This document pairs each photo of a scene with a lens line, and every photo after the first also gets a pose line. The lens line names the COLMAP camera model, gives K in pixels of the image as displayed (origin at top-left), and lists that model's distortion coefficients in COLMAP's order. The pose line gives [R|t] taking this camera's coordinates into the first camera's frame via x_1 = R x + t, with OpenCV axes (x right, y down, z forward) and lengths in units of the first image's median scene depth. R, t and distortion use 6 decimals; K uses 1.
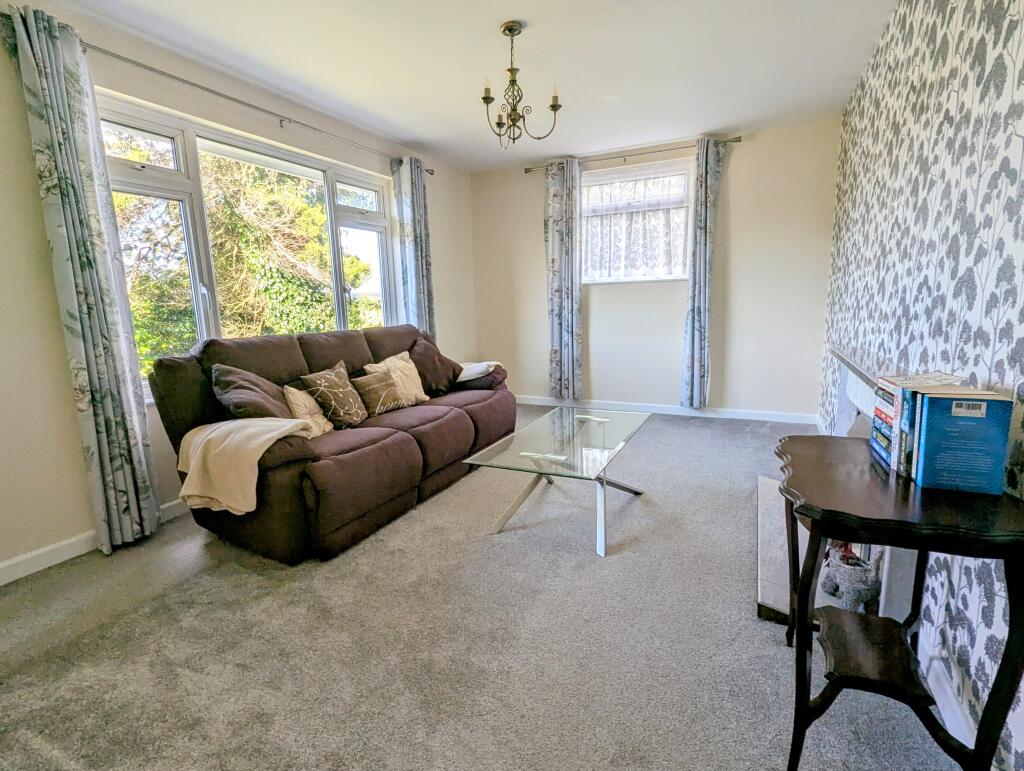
lens RADIAL K [[501.8, 0, 505.7], [0, 501.8, 383.0], [0, 0, 1]] dist [-0.001073, -0.000015]
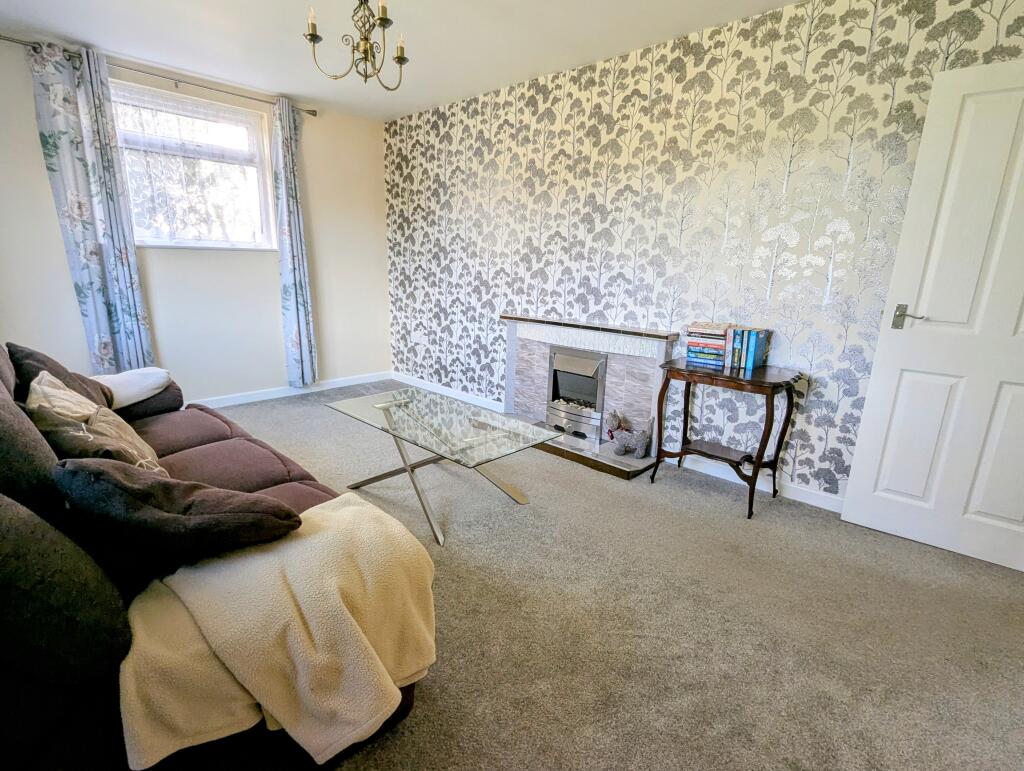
lens RADIAL K [[501.8, 0, 505.7], [0, 501.8, 383.0], [0, 0, 1]] dist [-0.001073, -0.000015]
pose [[0.302327, -0.186214, 0.934838, -0.411476], [0.120656, 0.980320, 0.156253, -0.058626], [-0.945537, 0.065555, 0.318845, 0.313708]]
